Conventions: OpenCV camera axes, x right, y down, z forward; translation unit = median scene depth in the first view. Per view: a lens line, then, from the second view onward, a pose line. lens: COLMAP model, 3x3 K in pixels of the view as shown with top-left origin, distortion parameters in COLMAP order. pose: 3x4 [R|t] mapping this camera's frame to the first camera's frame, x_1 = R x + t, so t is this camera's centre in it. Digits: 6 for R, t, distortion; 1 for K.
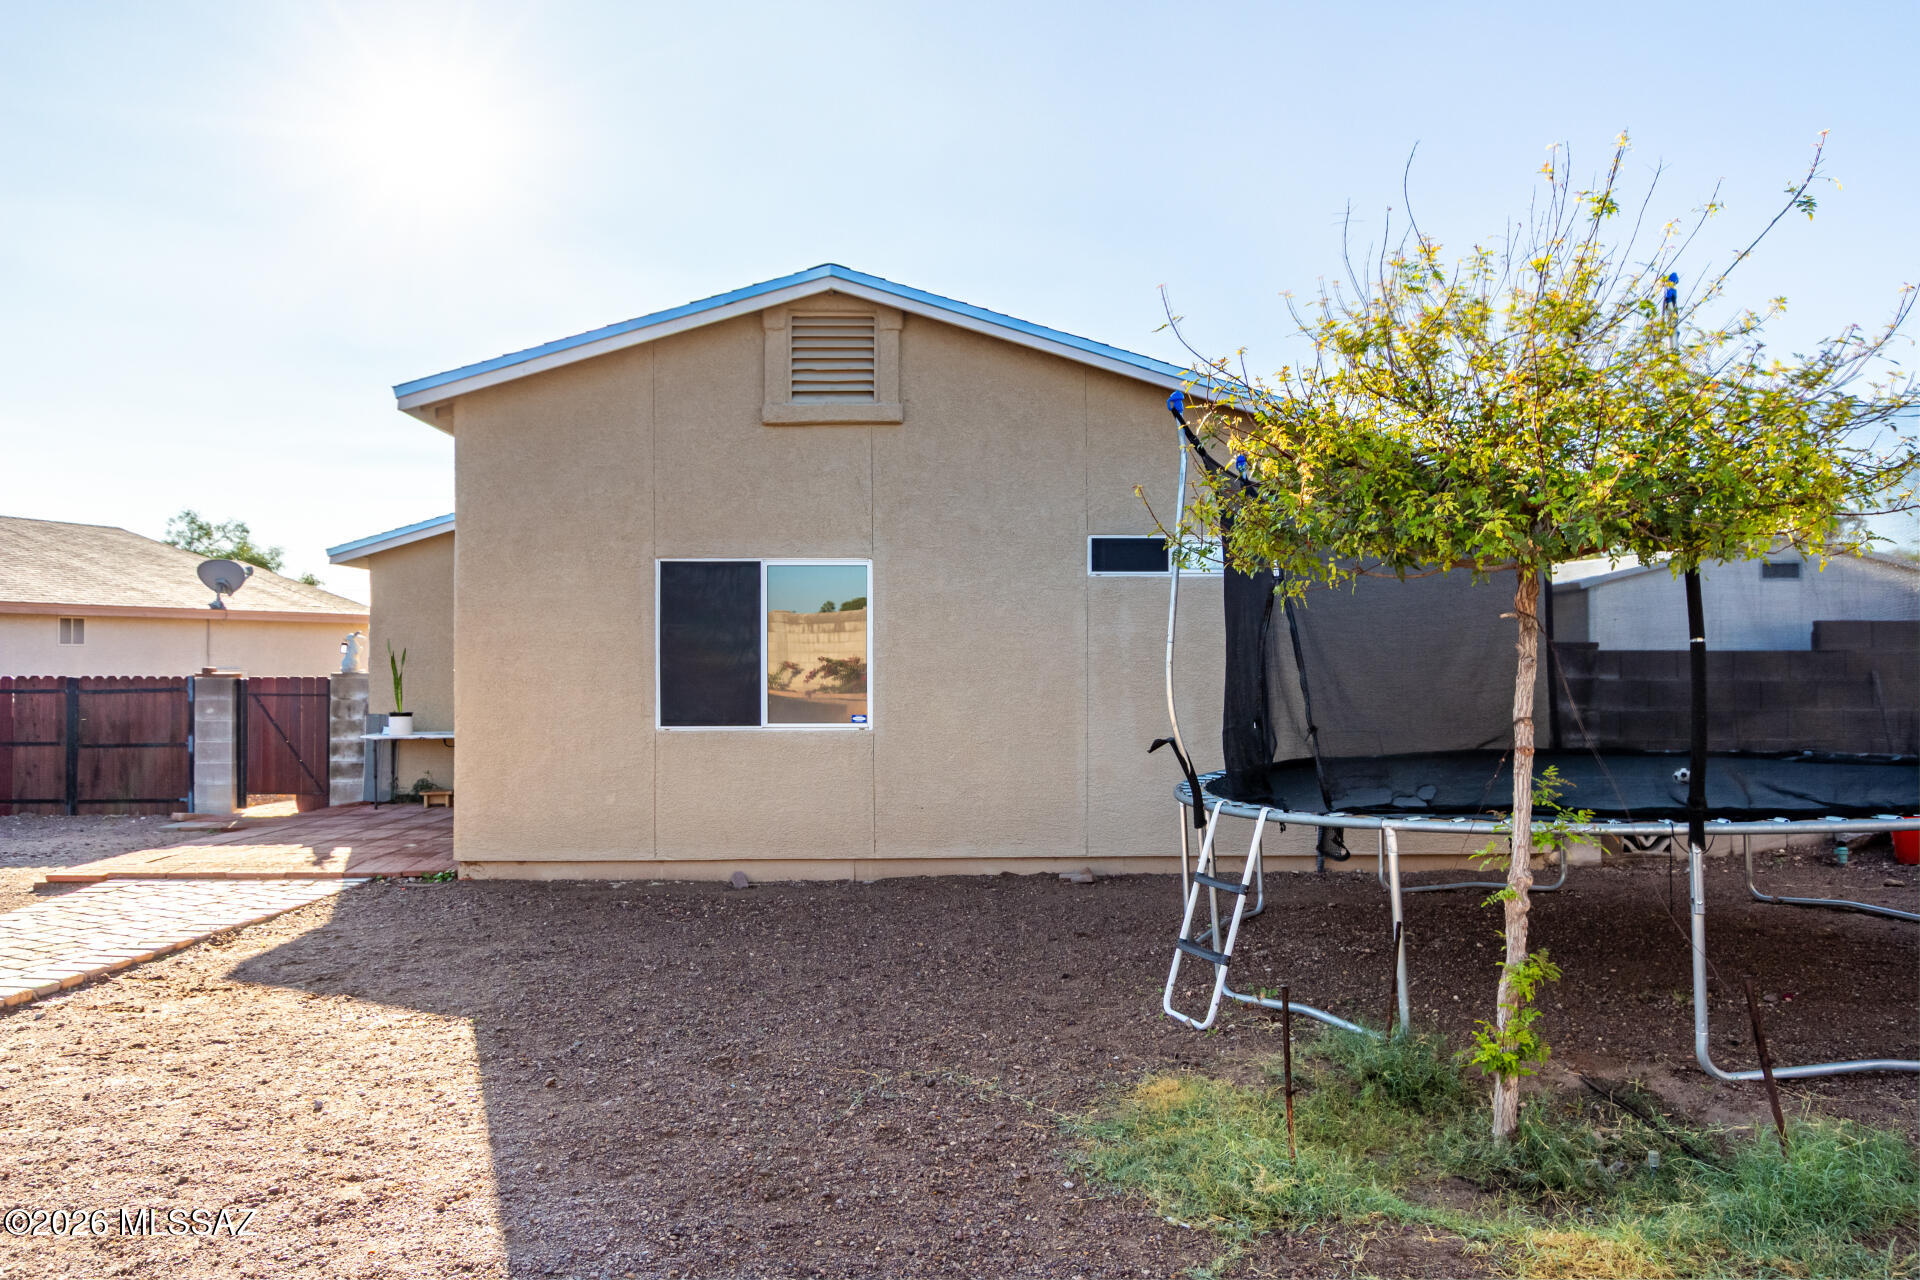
lens RADIAL K [[1297.2, 0, 960.0], [0, 1297.2, 640.0], [0, 0, 1]] dist [-0.007025, -0.000861]
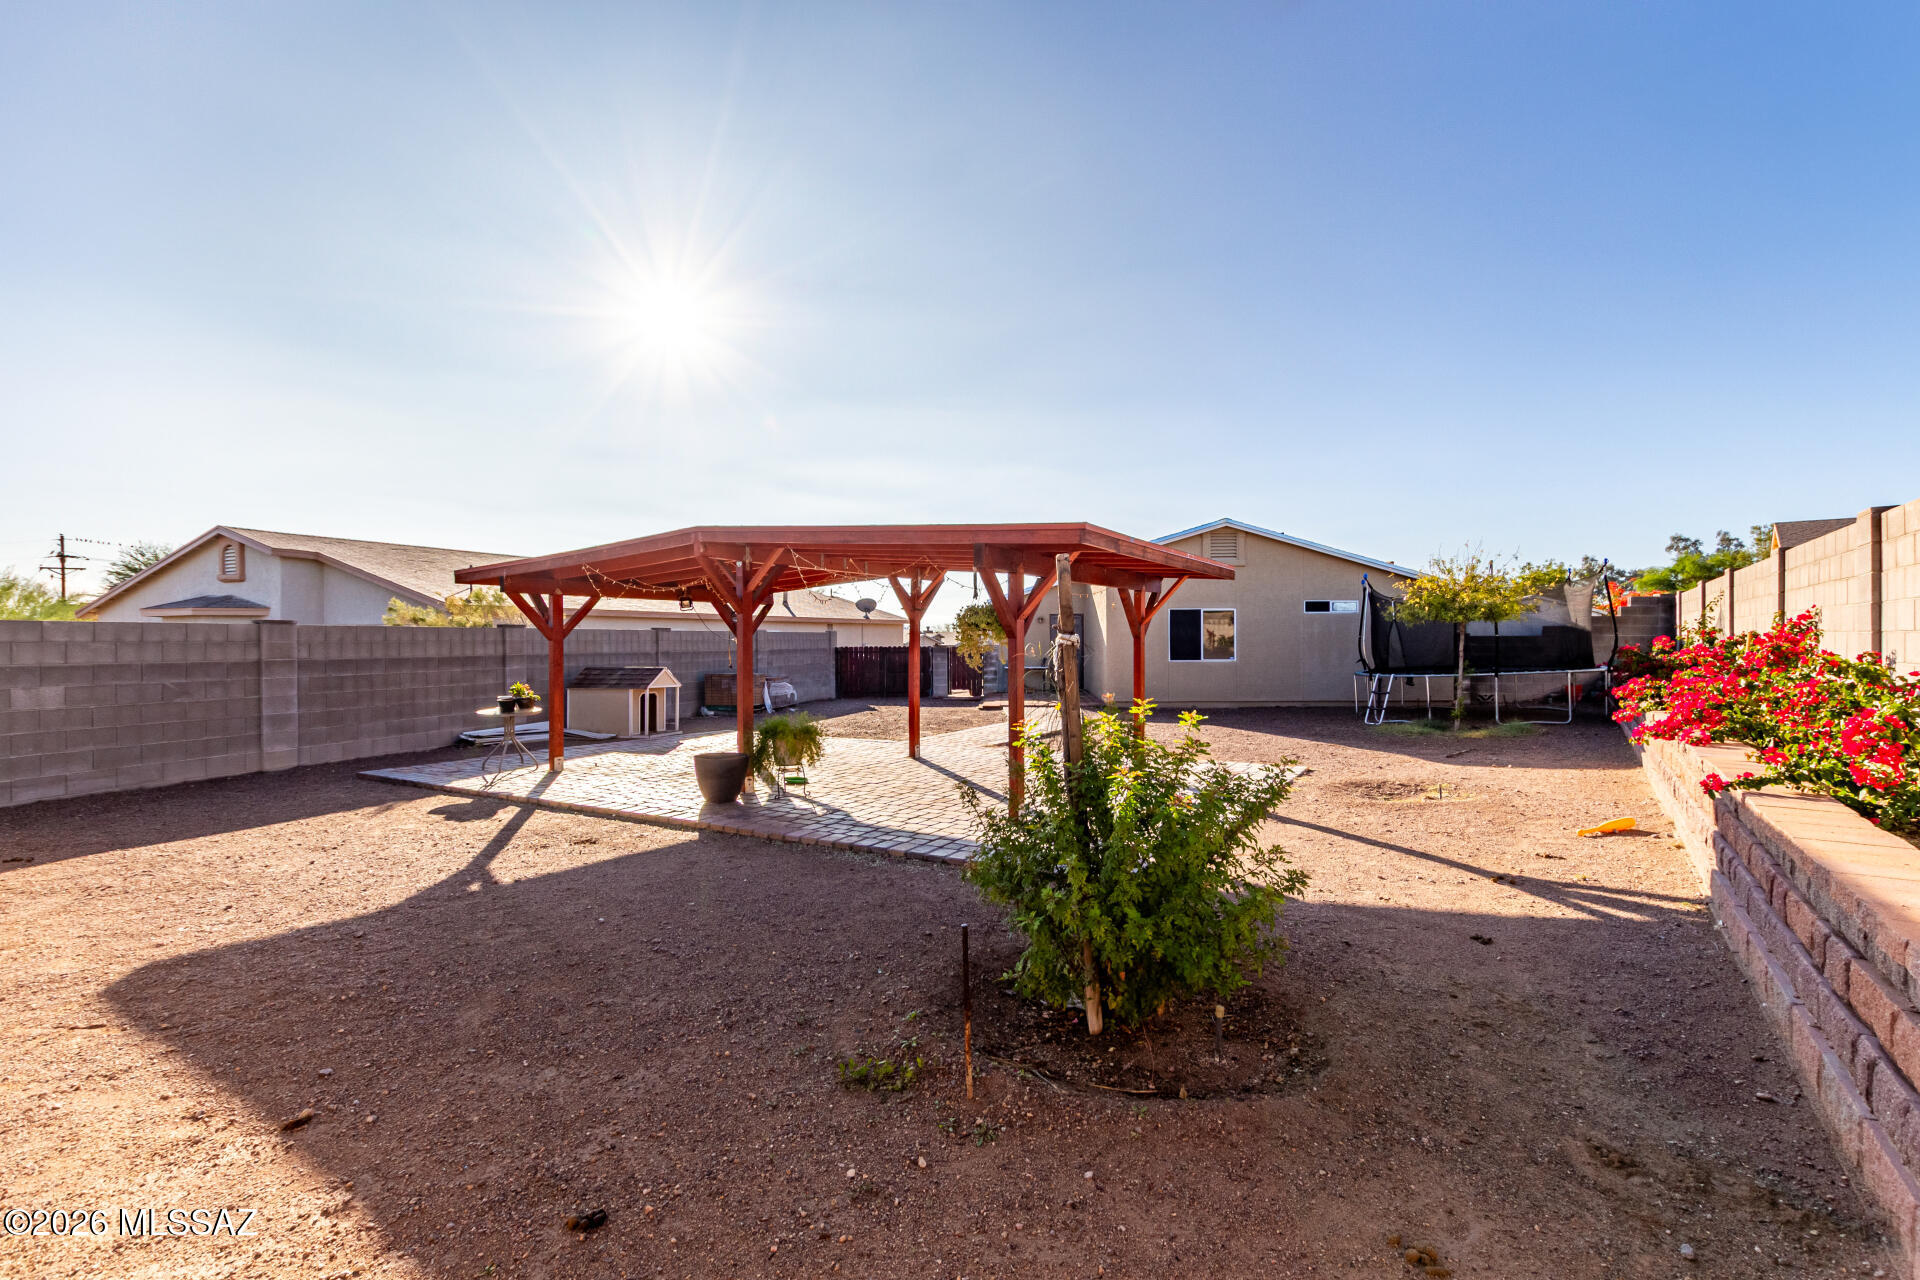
lens RADIAL K [[842.9, 0, 960.0], [0, 842.9, 640.0], [0, 0, 1]] dist [-0.000398, -0.000036]
pose [[0.998058, -0.002485, -0.062248, -0.623144], [0.003422, 0.999882, 0.014949, -0.017174], [0.062204, -0.015133, 0.997949, -1.142099]]
